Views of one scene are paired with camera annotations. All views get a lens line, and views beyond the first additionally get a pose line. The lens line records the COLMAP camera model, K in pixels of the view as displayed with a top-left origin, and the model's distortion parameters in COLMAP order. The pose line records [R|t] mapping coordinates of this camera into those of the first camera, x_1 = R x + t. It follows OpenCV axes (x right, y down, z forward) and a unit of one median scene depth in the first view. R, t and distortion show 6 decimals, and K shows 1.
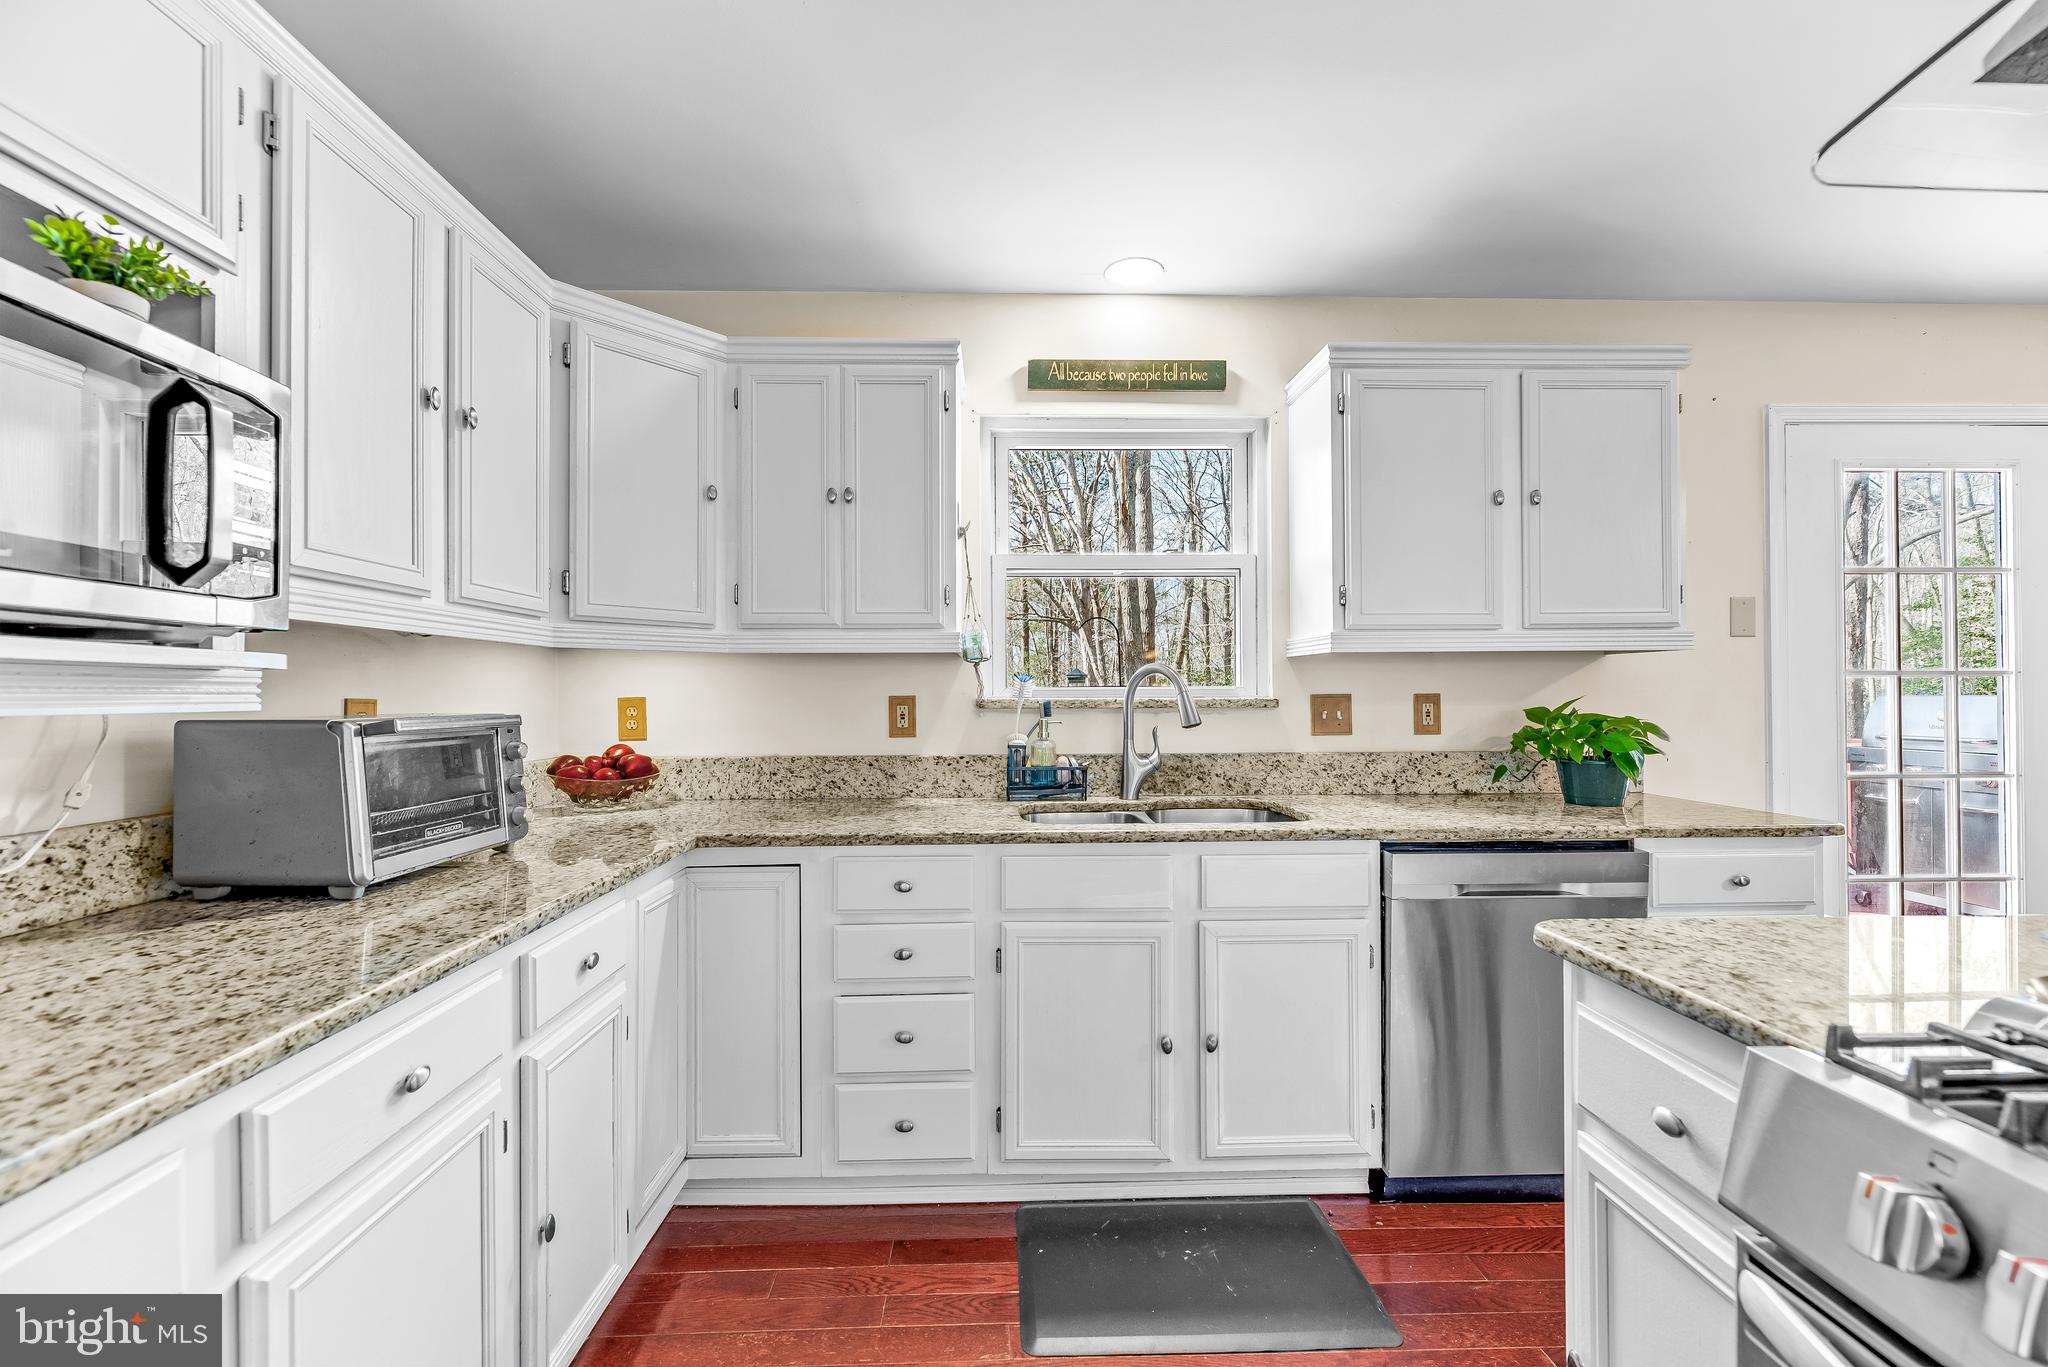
lens RADIAL K [[824.9, 0, 1015.8], [0, 824.9, 691.5], [0, 0, 1]] dist [-0.000113, -0.000127]
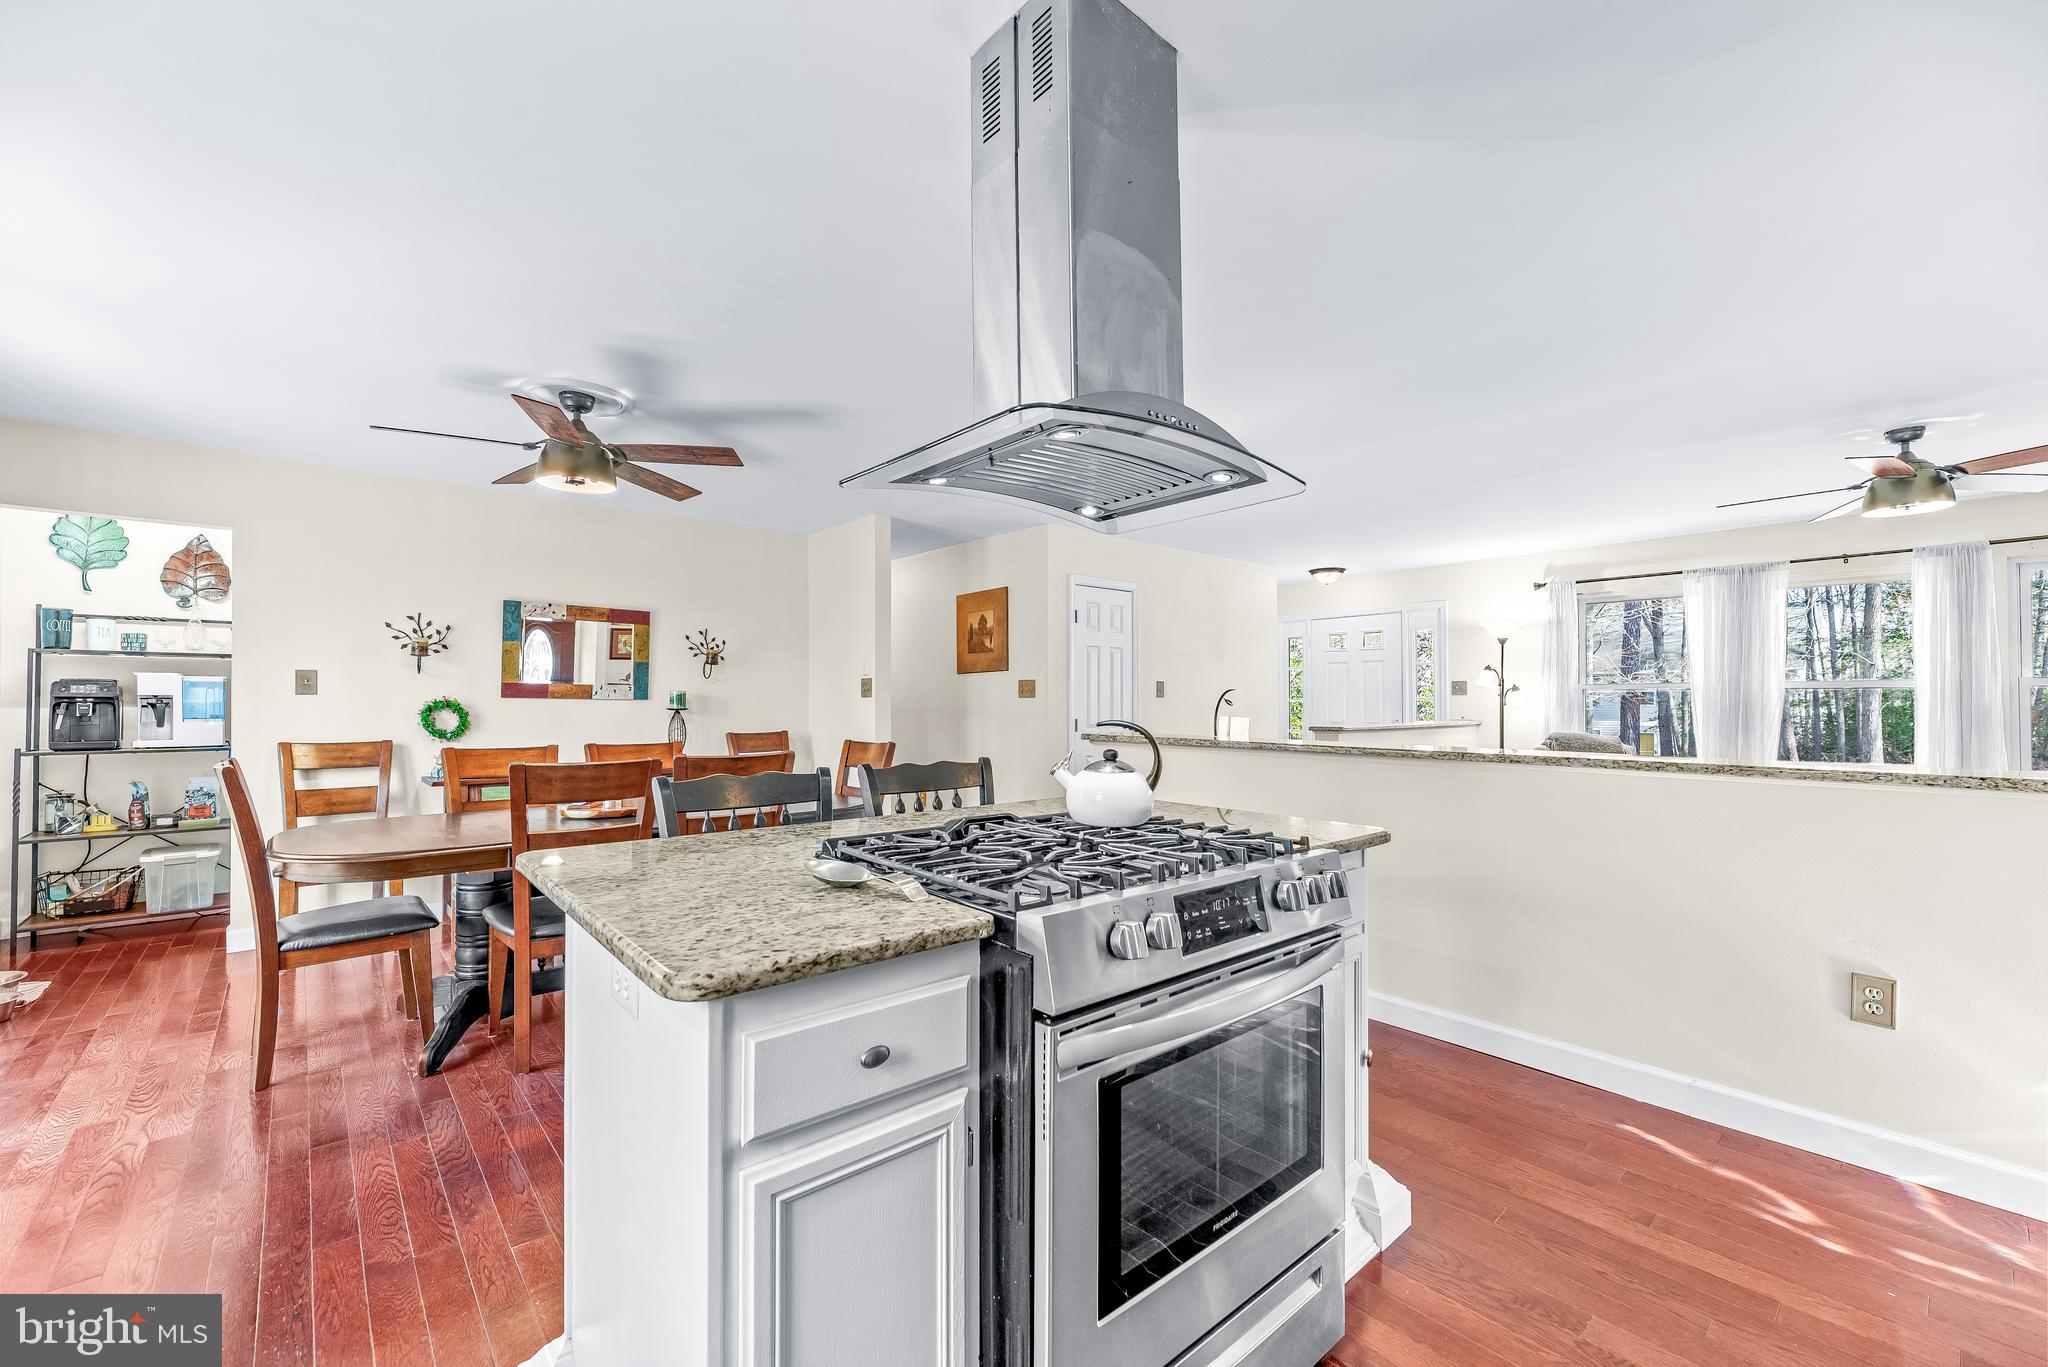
lens RADIAL K [[824.9, 0, 1013.5], [0, 824.9, 692.1], [0, 0, 1]] dist [-0.000113, -0.000127]
pose [[-0.634859, 0.014831, 0.772486, -0.097944], [-0.002674, 0.999768, -0.021393, 0.004167], [-0.772623, -0.015648, -0.634672, 0.562142]]
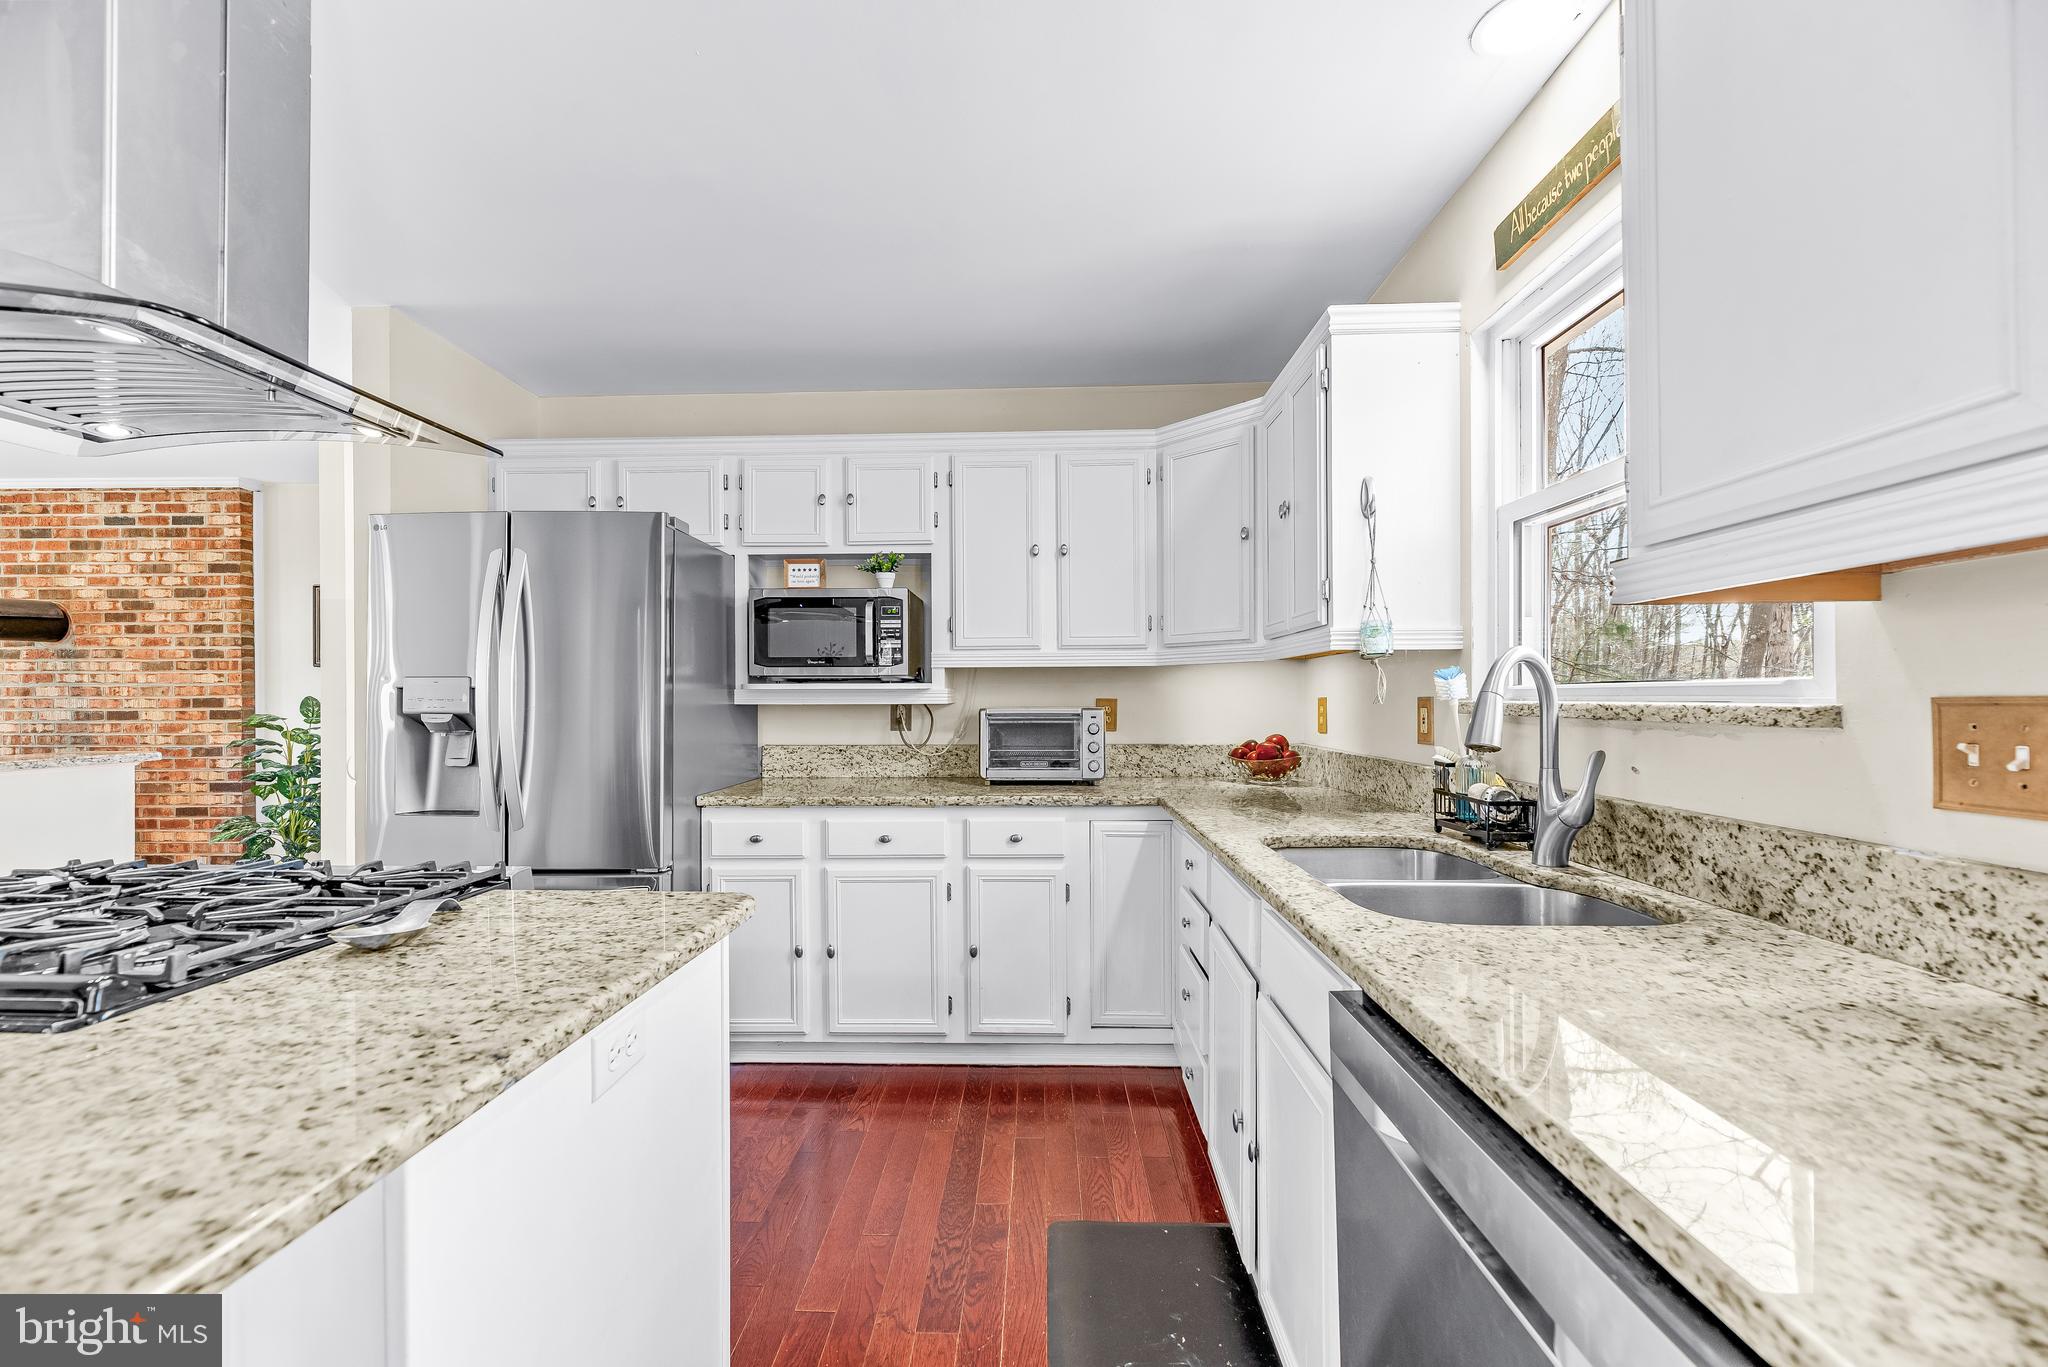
lens RADIAL K [[824.9, 0, 1017.8], [0, 824.9, 699.8], [0, 0, 1]] dist [-0.000113, -0.000127]
pose [[-0.064479, 0.006009, -0.997901, 0.779142], [0.010429, 0.999931, 0.005348, -0.000701], [0.997865, -0.010062, -0.064537, 0.642759]]
